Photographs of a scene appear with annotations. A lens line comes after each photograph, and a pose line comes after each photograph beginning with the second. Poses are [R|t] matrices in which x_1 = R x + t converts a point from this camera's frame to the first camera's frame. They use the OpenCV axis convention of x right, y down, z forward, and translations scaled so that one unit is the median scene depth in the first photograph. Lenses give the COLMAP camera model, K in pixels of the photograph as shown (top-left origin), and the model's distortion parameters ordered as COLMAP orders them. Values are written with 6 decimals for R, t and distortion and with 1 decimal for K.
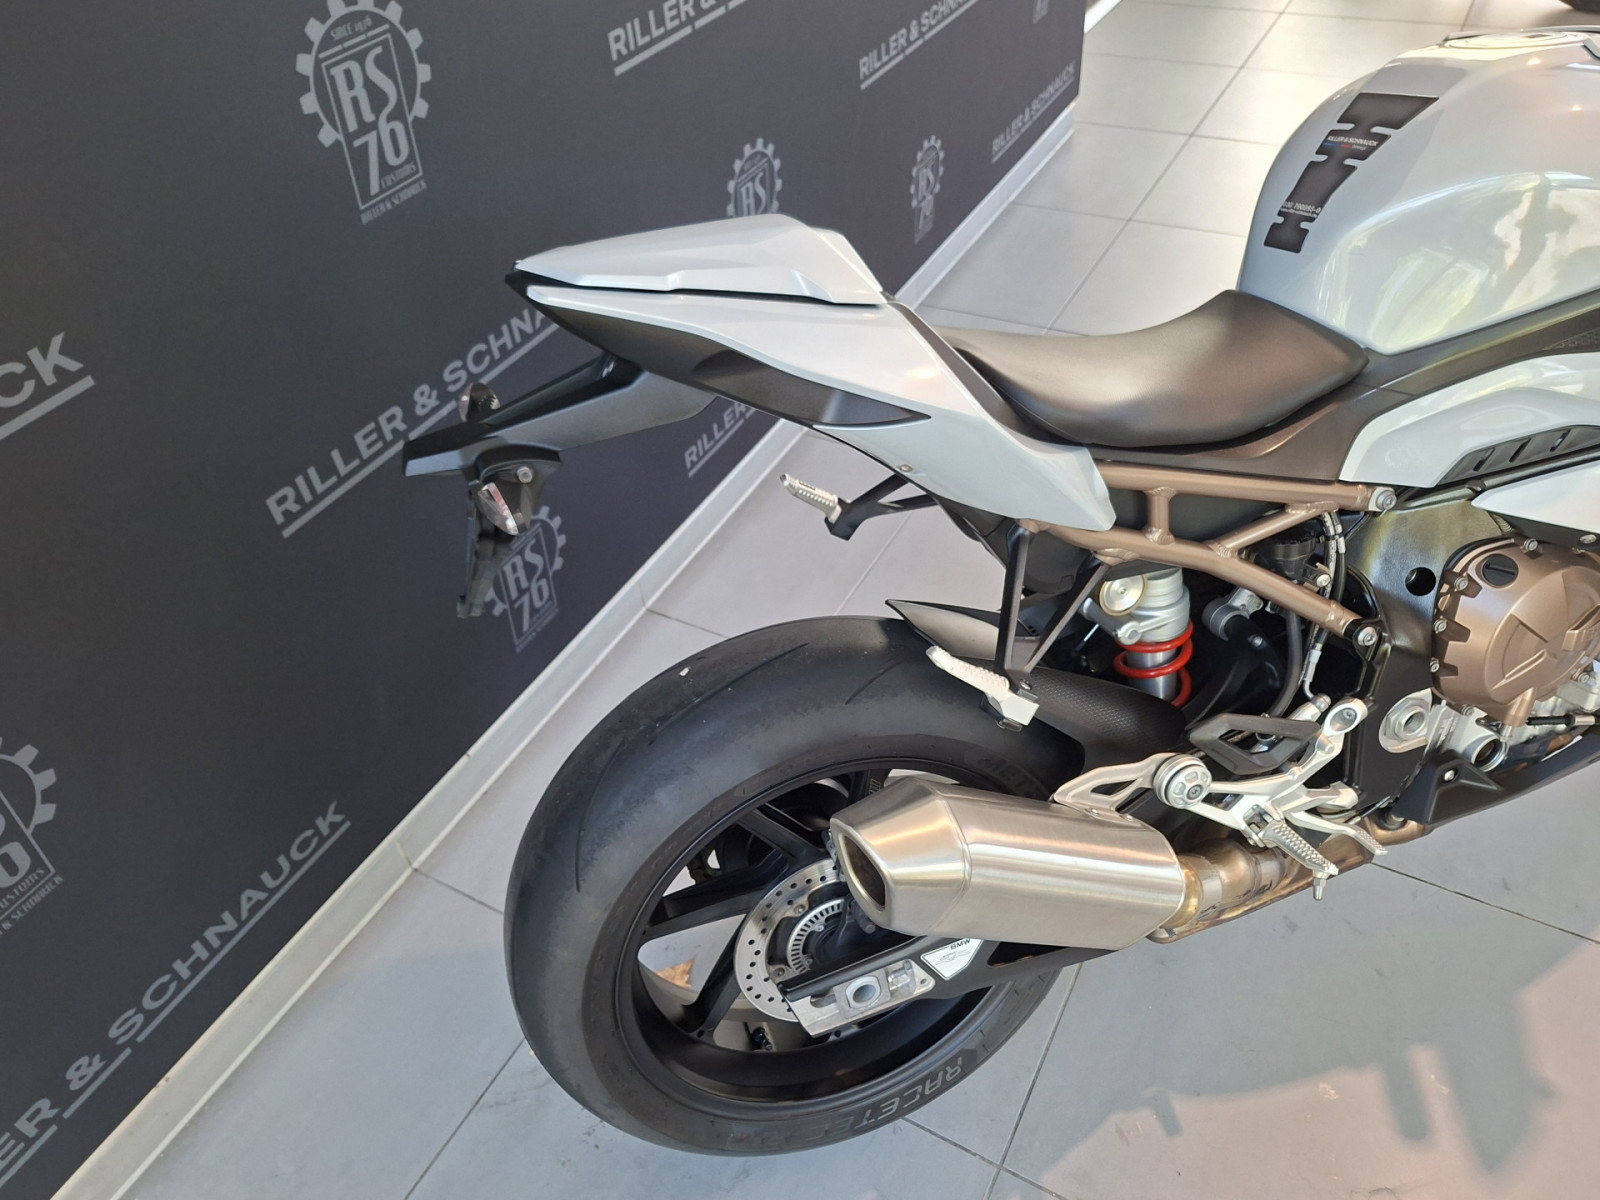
lens RADIAL K [[1163.0, 0, 809.3], [0, 1163.0, 589.2], [0, 0, 1]] dist [0.102717, -0.155064]
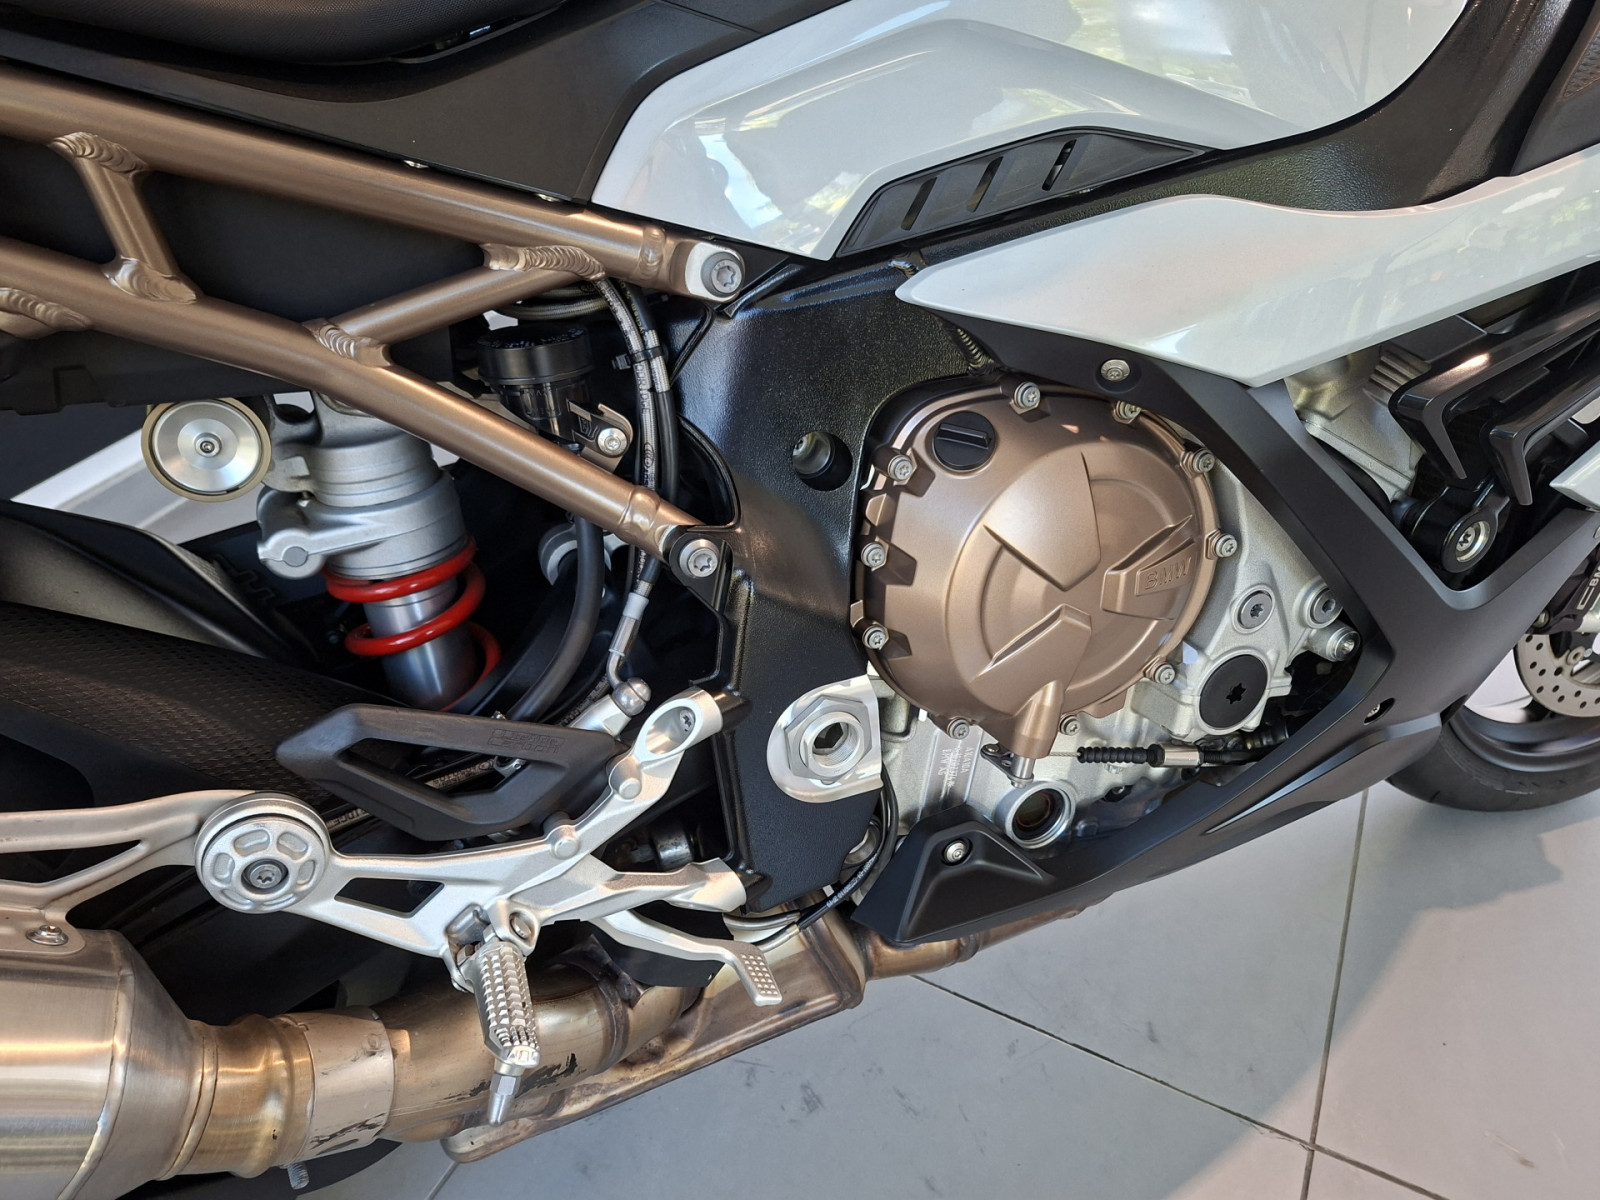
lens RADIAL K [[1163.0, 0, 809.3], [0, 1163.0, 589.2], [0, 0, 1]] dist [0.102717, -0.155064]
pose [[0.994154, 0.040214, 0.100203, 0.459970], [-0.032738, 0.996633, -0.075166, 0.086445], [-0.102889, 0.071446, 0.992124, 0.501110]]
